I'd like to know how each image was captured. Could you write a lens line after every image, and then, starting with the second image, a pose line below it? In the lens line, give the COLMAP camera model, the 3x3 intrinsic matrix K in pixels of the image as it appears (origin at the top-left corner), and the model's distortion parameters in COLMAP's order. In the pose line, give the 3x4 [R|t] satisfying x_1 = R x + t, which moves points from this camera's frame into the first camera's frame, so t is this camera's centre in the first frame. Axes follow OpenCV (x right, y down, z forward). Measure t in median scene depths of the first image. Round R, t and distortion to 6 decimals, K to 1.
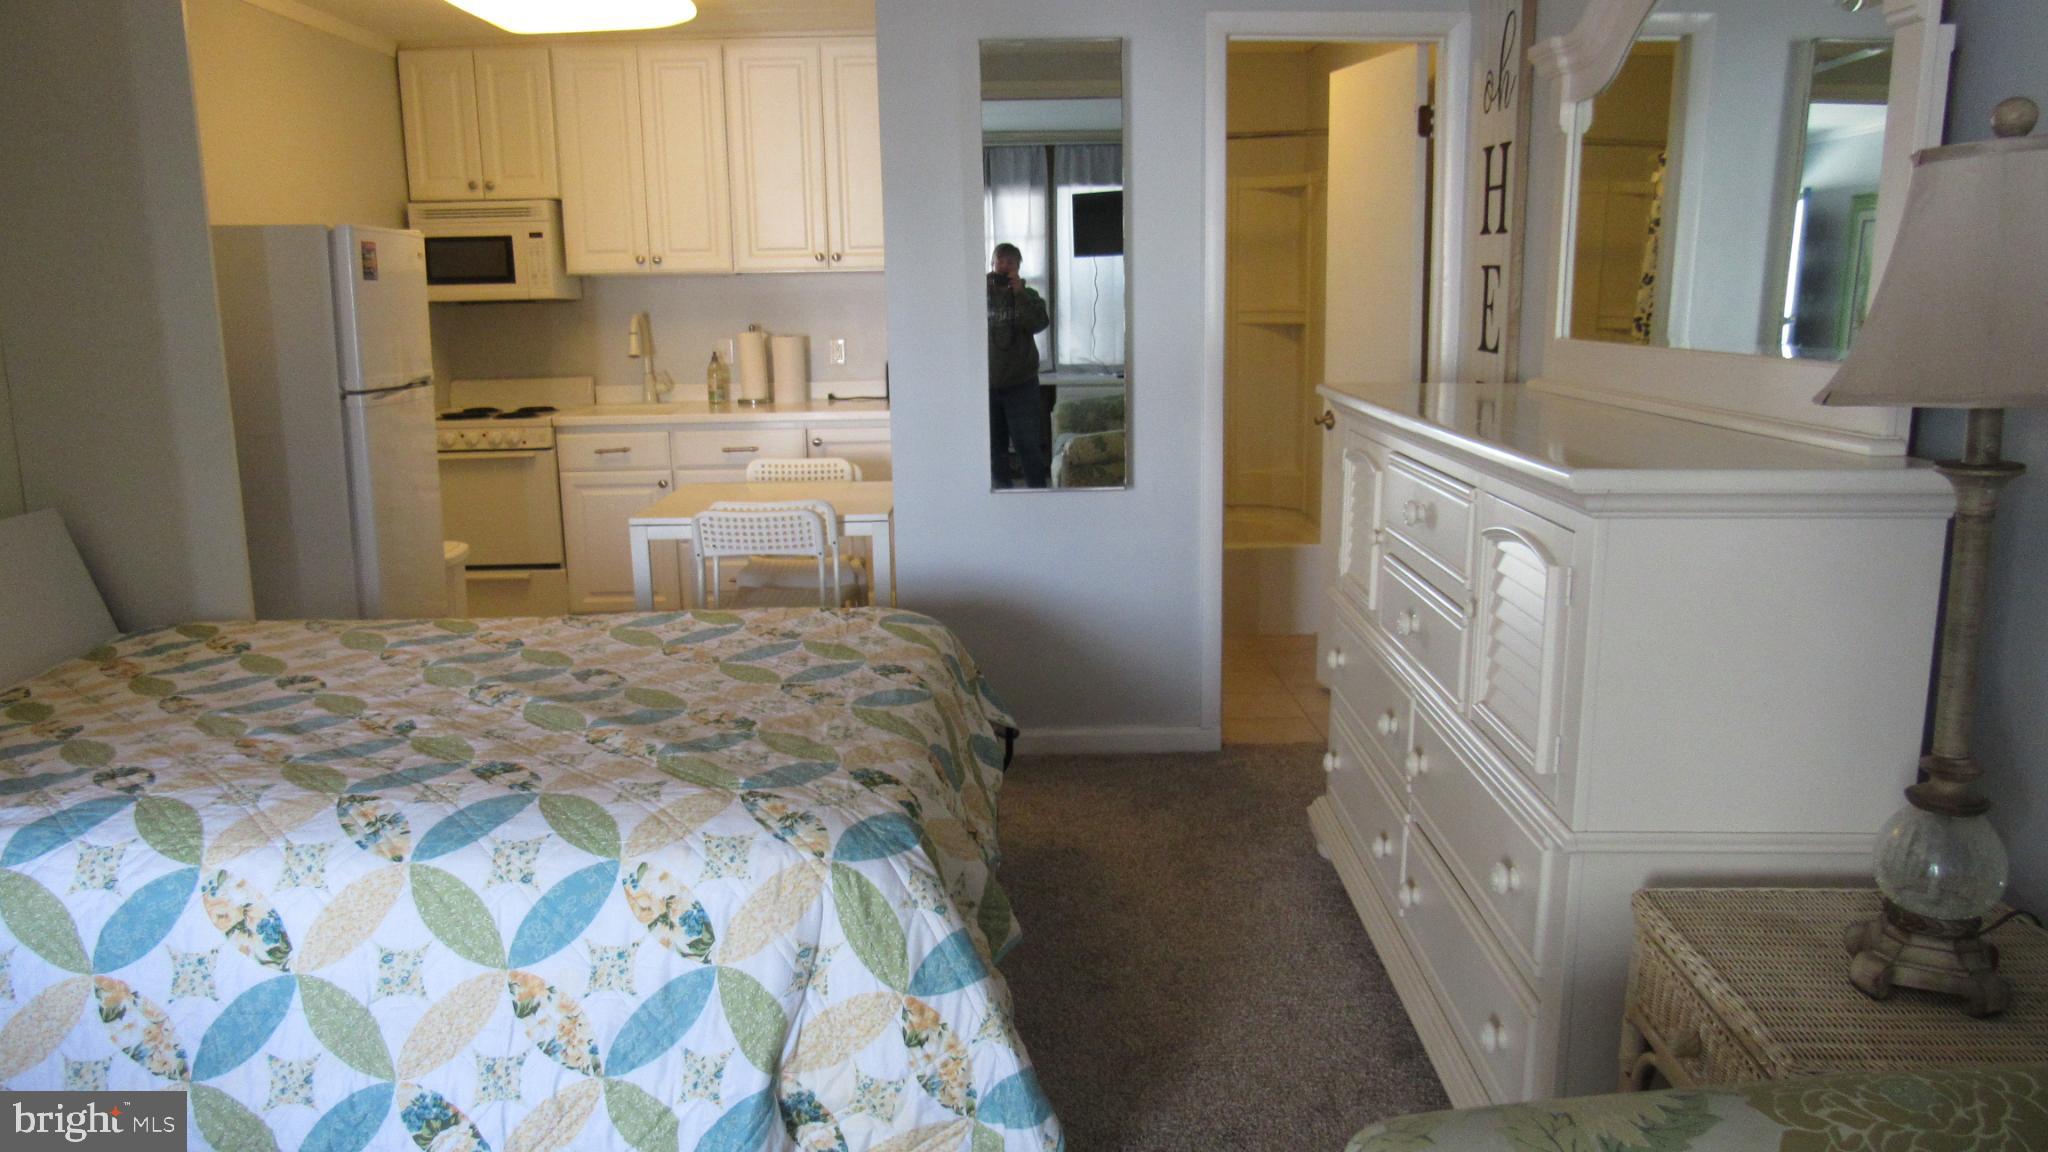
lens RADIAL K [[1463.3, 0, 1029.1], [0, 1463.3, 574.8], [0, 0, 1]] dist [-0.032170, 0.015581]
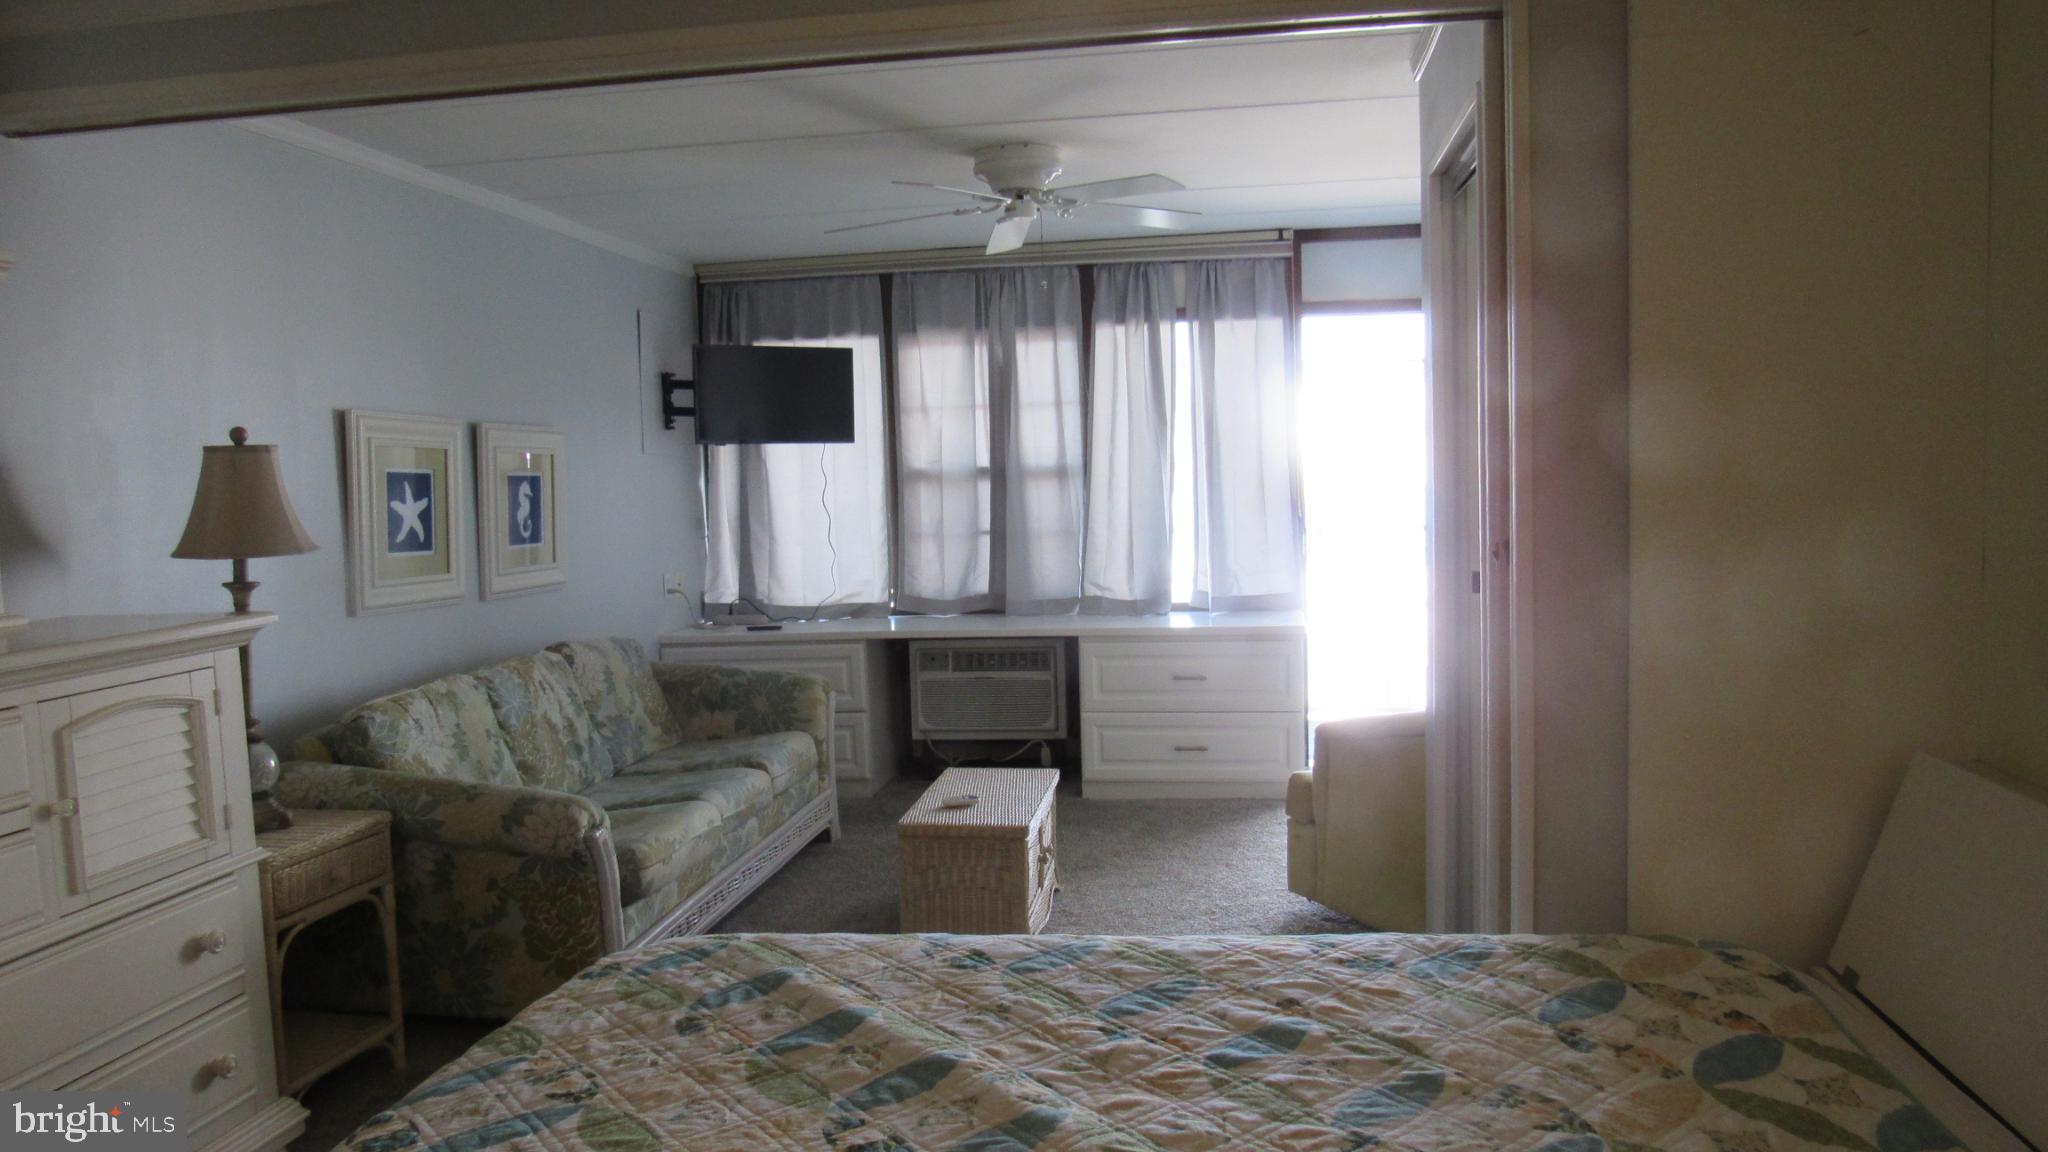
lens RADIAL K [[1463.3, 0, 1033.9], [0, 1463.3, 572.7], [0, 0, 1]] dist [-0.032170, 0.015581]
pose [[-0.985618, 0.040794, 0.163993, -0.319904], [0.082904, 0.962347, 0.258872, -0.198501], [-0.147258, 0.268745, -0.951888, 1.023522]]
